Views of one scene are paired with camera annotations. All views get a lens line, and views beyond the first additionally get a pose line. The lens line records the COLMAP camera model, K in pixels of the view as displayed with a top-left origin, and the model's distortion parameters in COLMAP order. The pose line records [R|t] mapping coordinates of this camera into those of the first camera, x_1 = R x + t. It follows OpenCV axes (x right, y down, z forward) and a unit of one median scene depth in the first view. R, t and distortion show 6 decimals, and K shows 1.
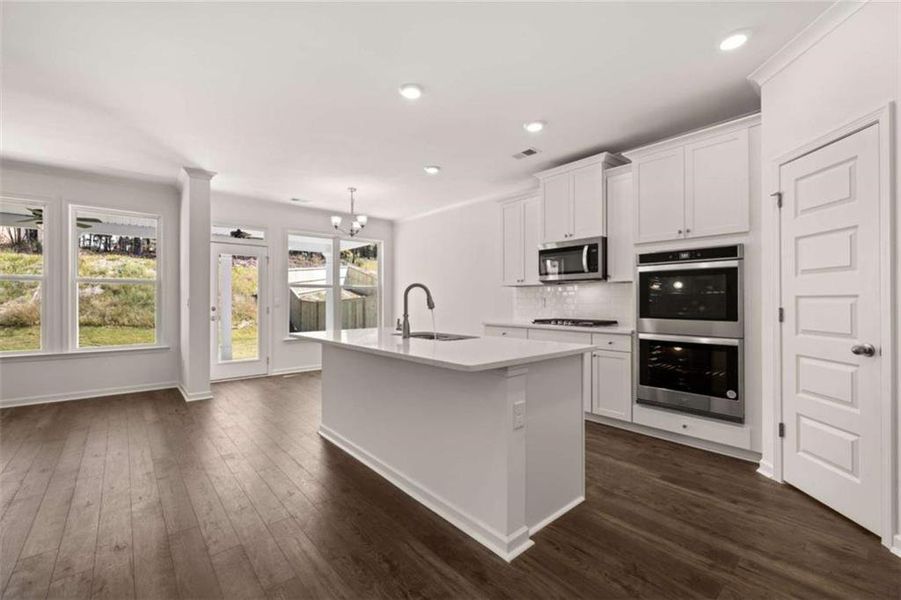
lens RADIAL K [[379.9, 0, 449.0], [0, 379.9, 299.3], [0, 0, 1]] dist [-0.000901, 0.001243]
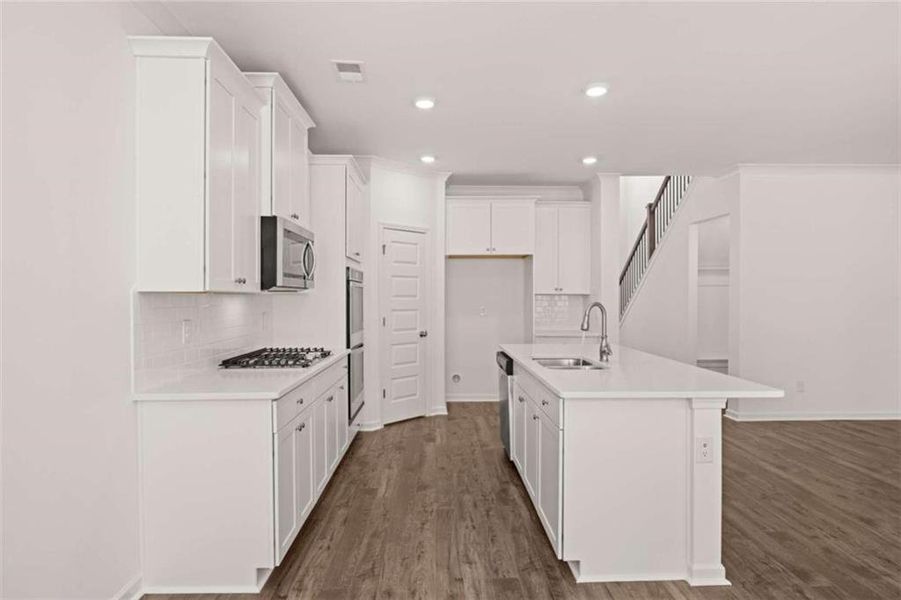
lens RADIAL K [[498.6, 0, 448.2], [0, 498.6, 301.1], [0, 0, 1]] dist [-0.001665, -0.004541]
pose [[-0.774443, -0.002493, 0.632639, -0.480206], [-0.000578, 0.999995, 0.003233, -0.038822], [-0.632644, 0.002138, -0.774440, 1.783812]]
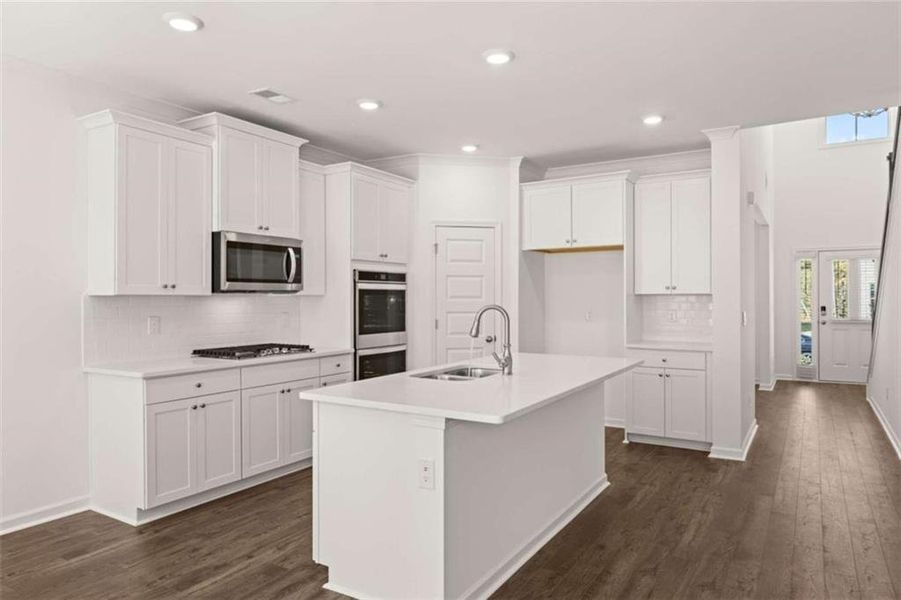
lens RADIAL K [[583.0, 0, 448.6], [0, 583.0, 302.3], [0, 0, 1]] dist [-0.010588, 0.003236]
pose [[-0.304787, -0.005145, 0.952407, -0.996511], [-0.001273, 0.999987, 0.004995, -0.042755], [-0.952420, 0.000310, -0.304790, 1.213662]]
